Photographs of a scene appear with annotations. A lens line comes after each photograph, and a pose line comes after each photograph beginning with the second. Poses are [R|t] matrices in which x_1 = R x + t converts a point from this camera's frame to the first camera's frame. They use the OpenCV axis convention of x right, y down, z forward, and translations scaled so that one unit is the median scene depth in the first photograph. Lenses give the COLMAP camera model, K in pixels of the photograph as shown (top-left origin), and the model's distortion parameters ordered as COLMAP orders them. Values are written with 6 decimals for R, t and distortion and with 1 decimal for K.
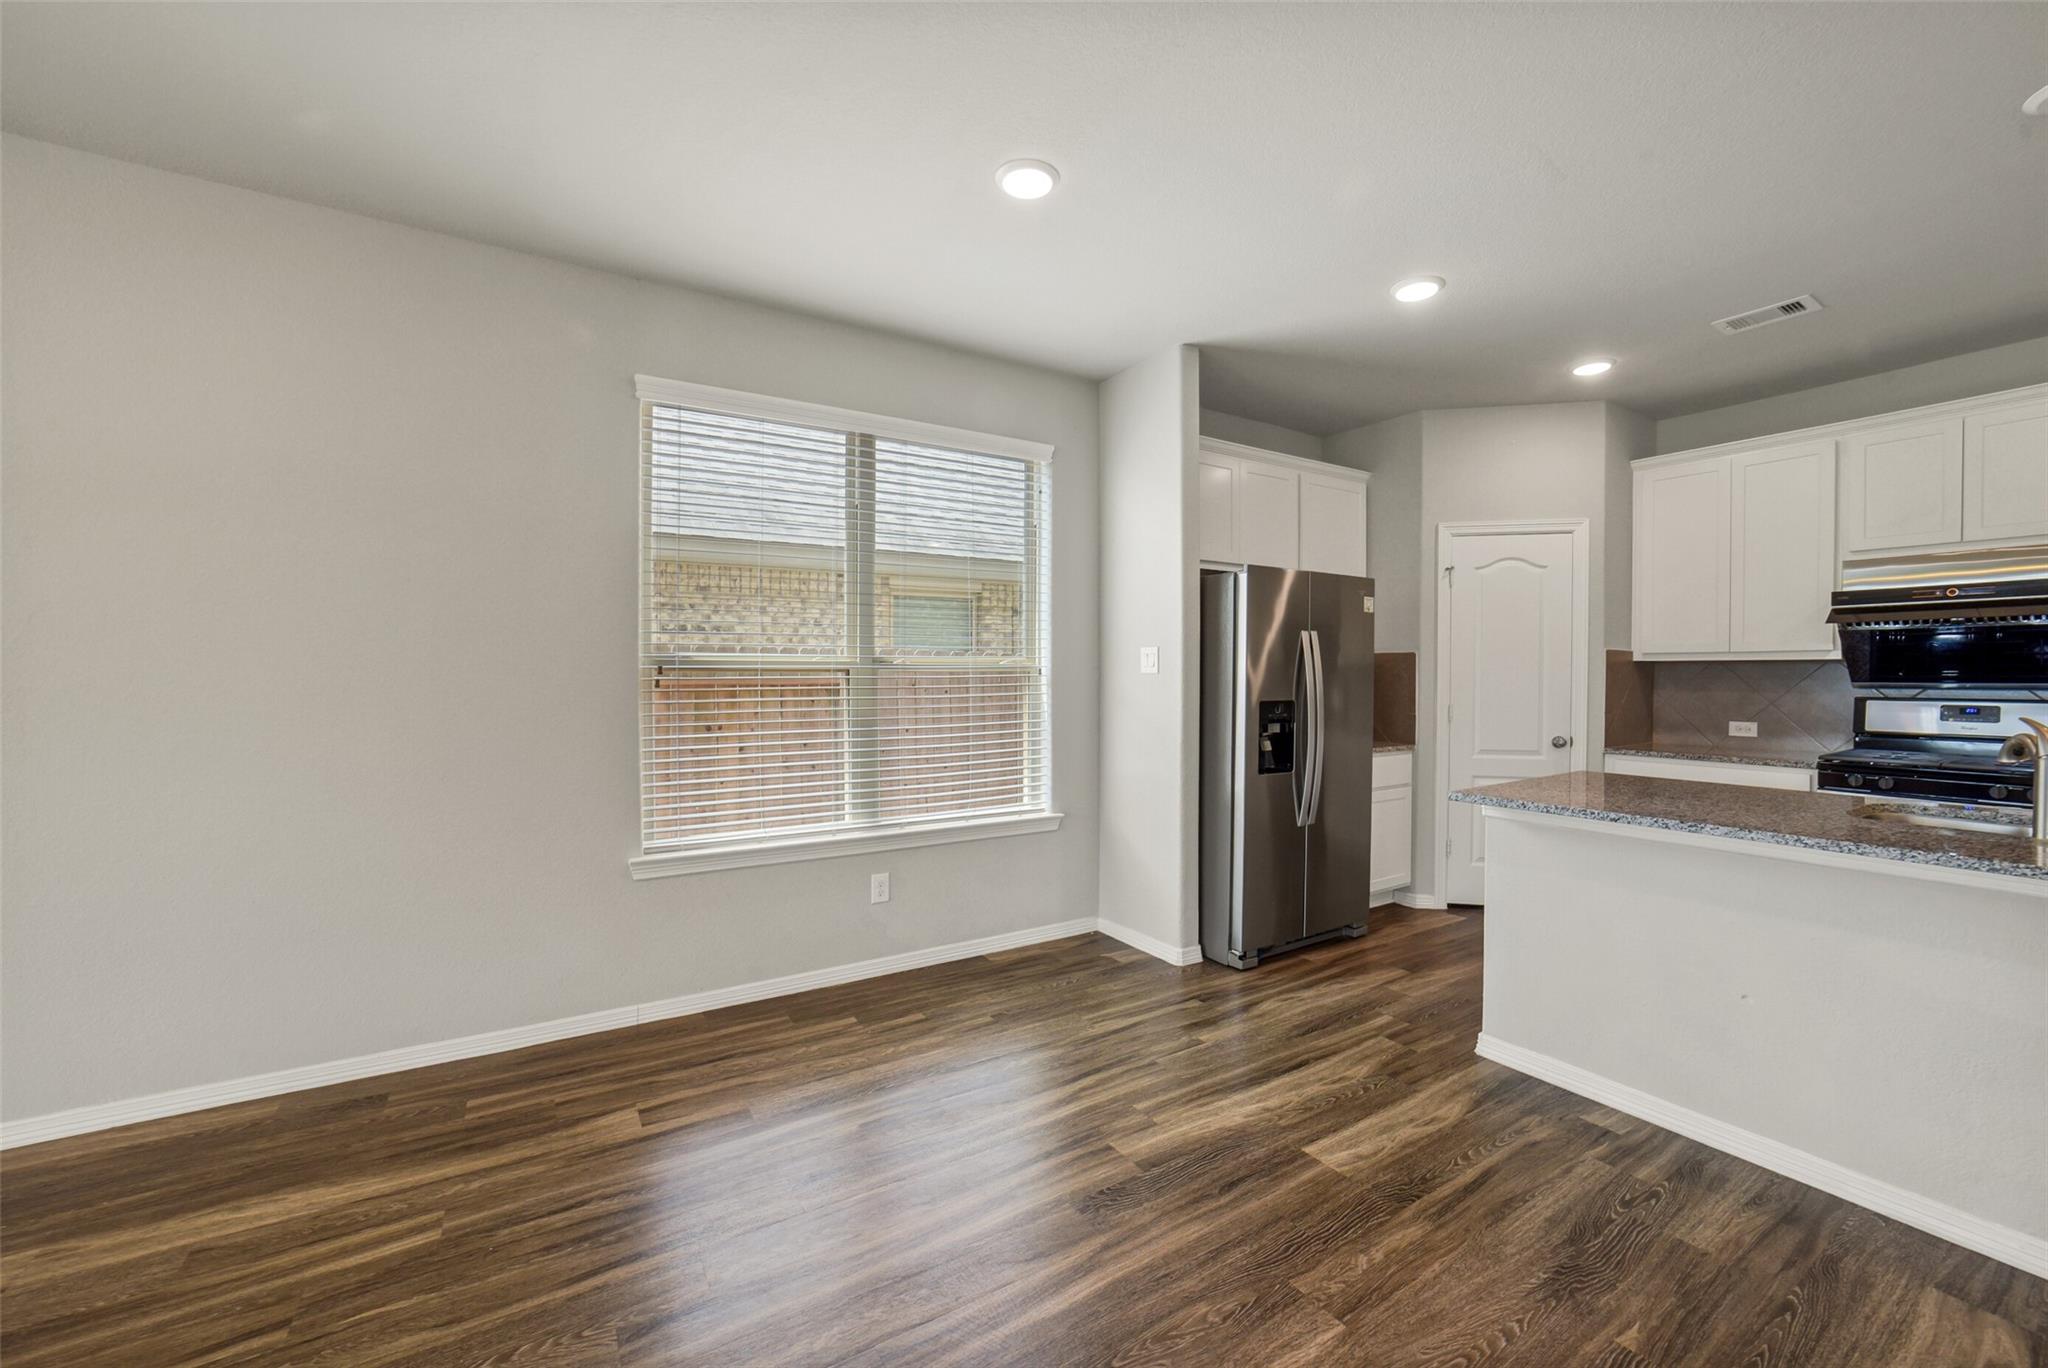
lens RADIAL K [[809.6, 0, 1032.7], [0, 809.6, 681.9], [0, 0, 1]] dist [-0.033395, 0.007185]
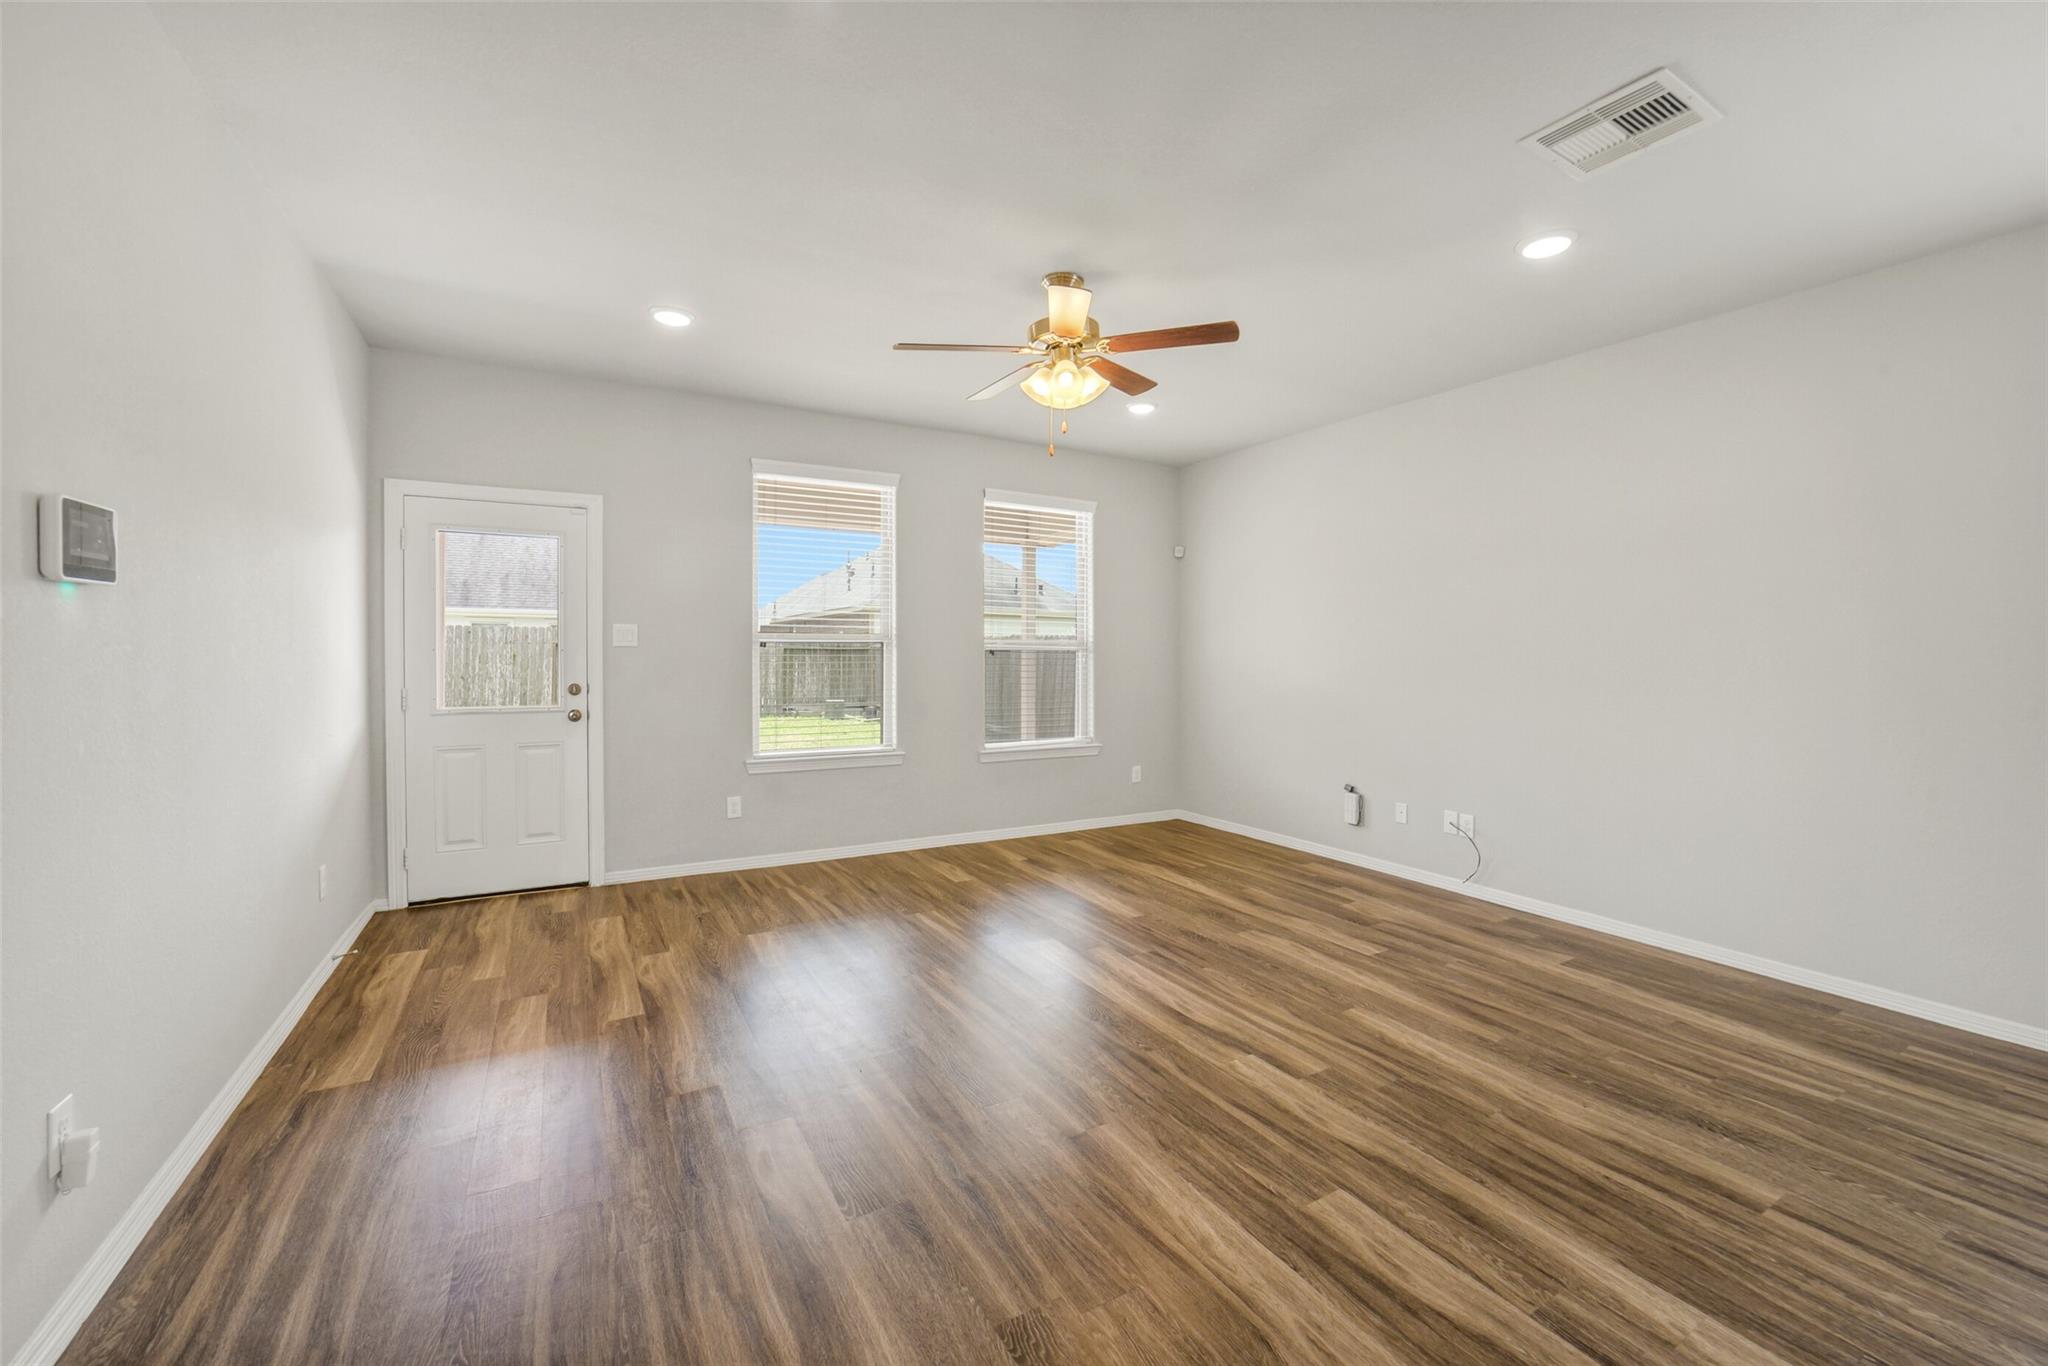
lens RADIAL K [[809.6, 0, 1029.7], [0, 809.6, 666.6], [0, 0, 1]] dist [-0.033395, 0.007185]
pose [[-0.035808, 0.016514, -0.999222, 0.304045], [-0.018795, 0.999675, 0.017195, 0.001951], [0.999182, 0.019396, -0.035486, -0.149172]]
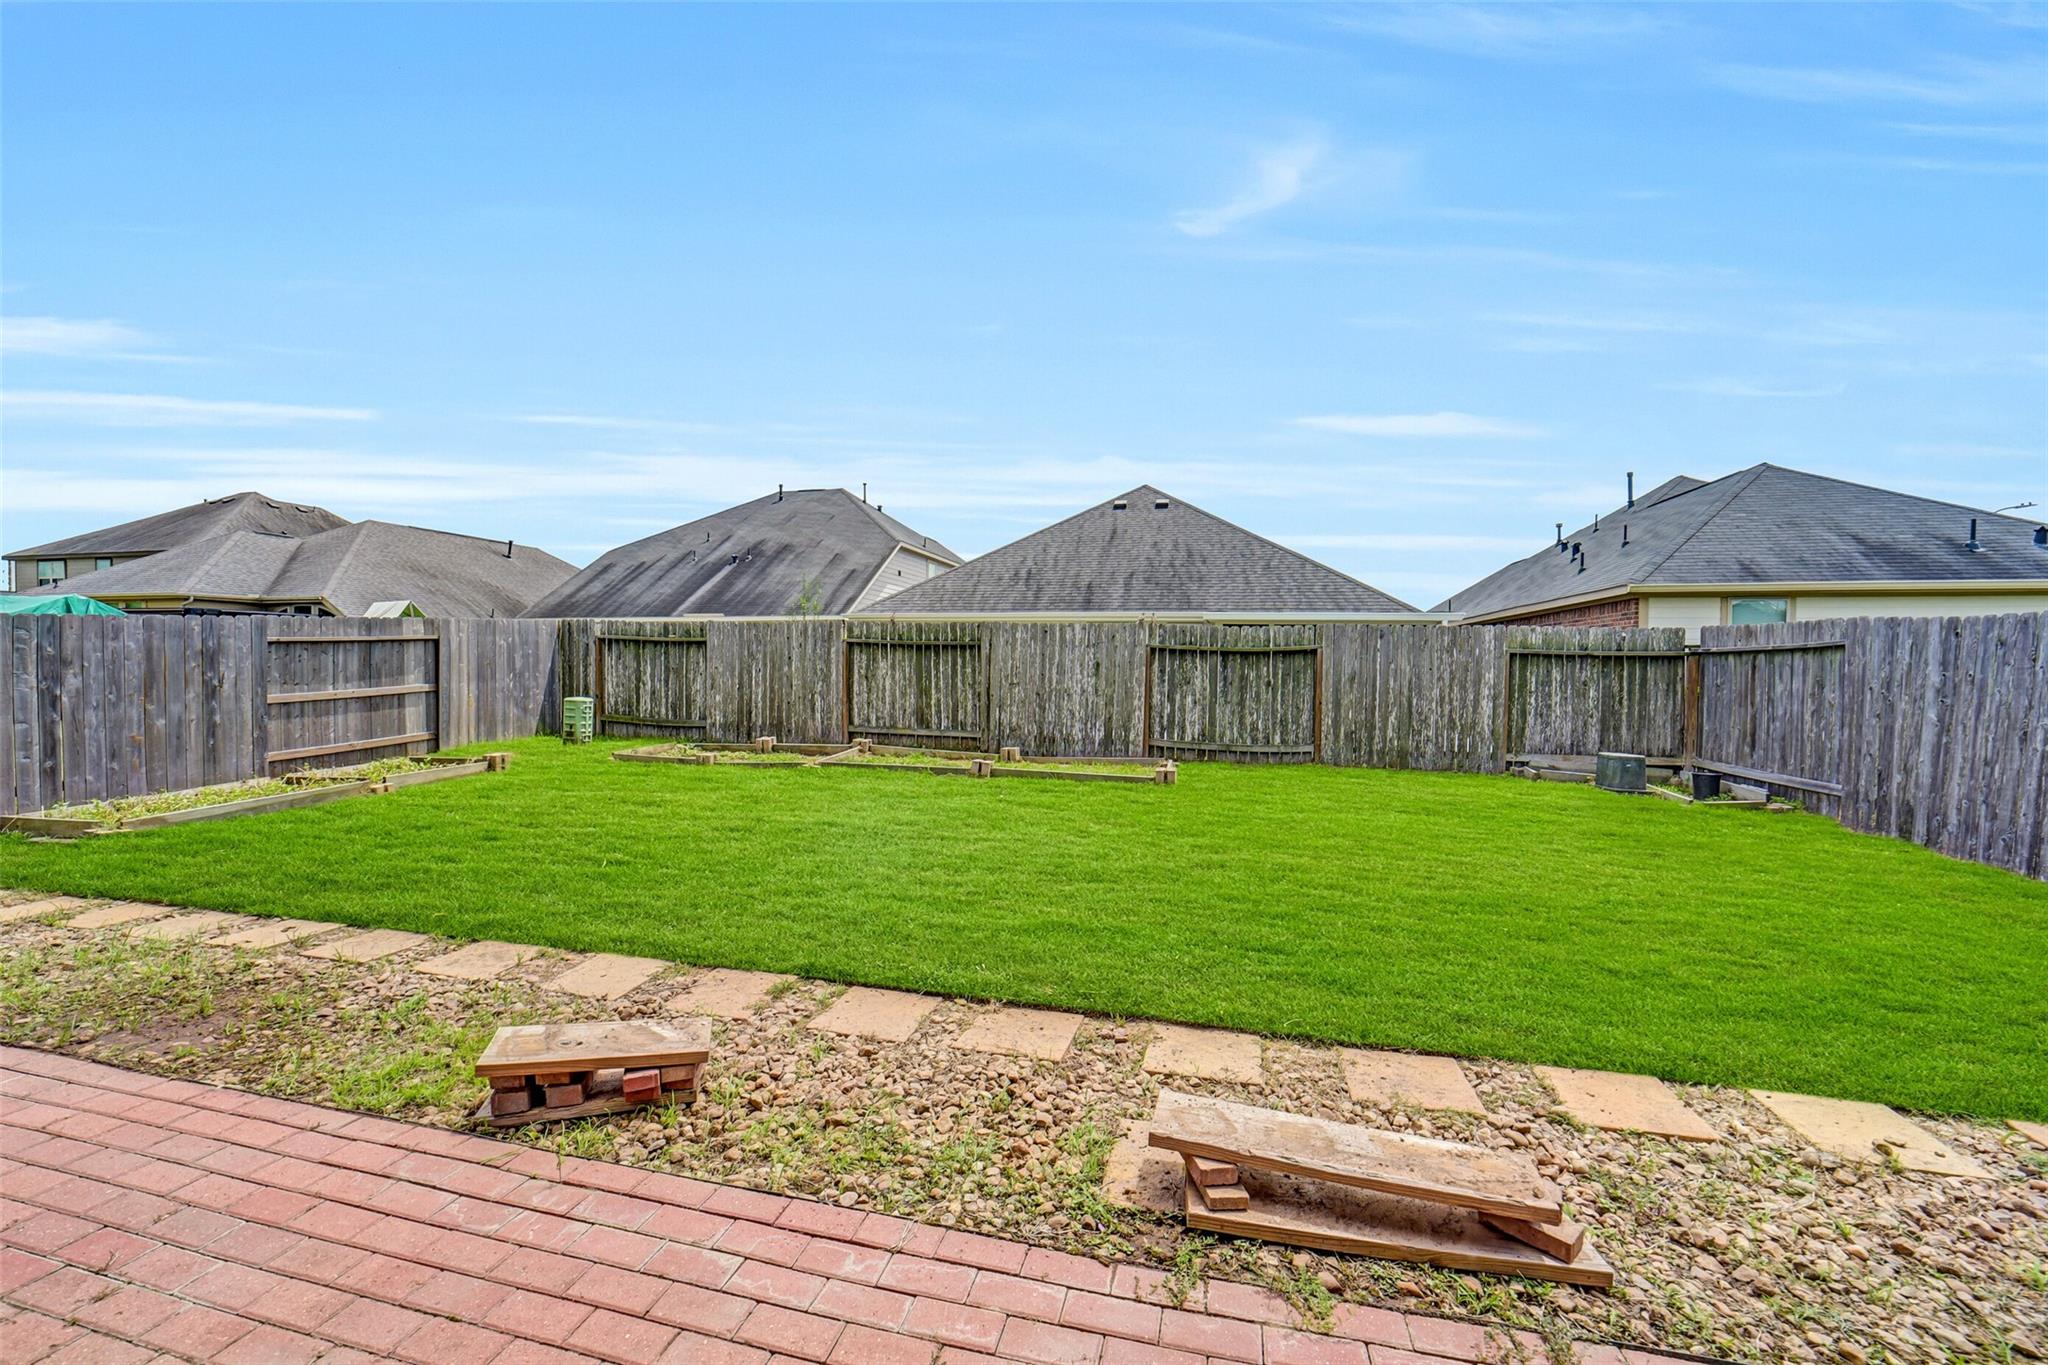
lens RADIAL K [[809.6, 0, 1023.7], [0, 809.6, 682.4], [0, 0, 1]] dist [-0.033395, 0.007185]
pose [[-0.719506, 0.009907, -0.694415, -1.572303], [-0.017899, 0.999302, 0.032803, 0.042635], [0.694255, 0.036032, -0.718827, -1.053389]]
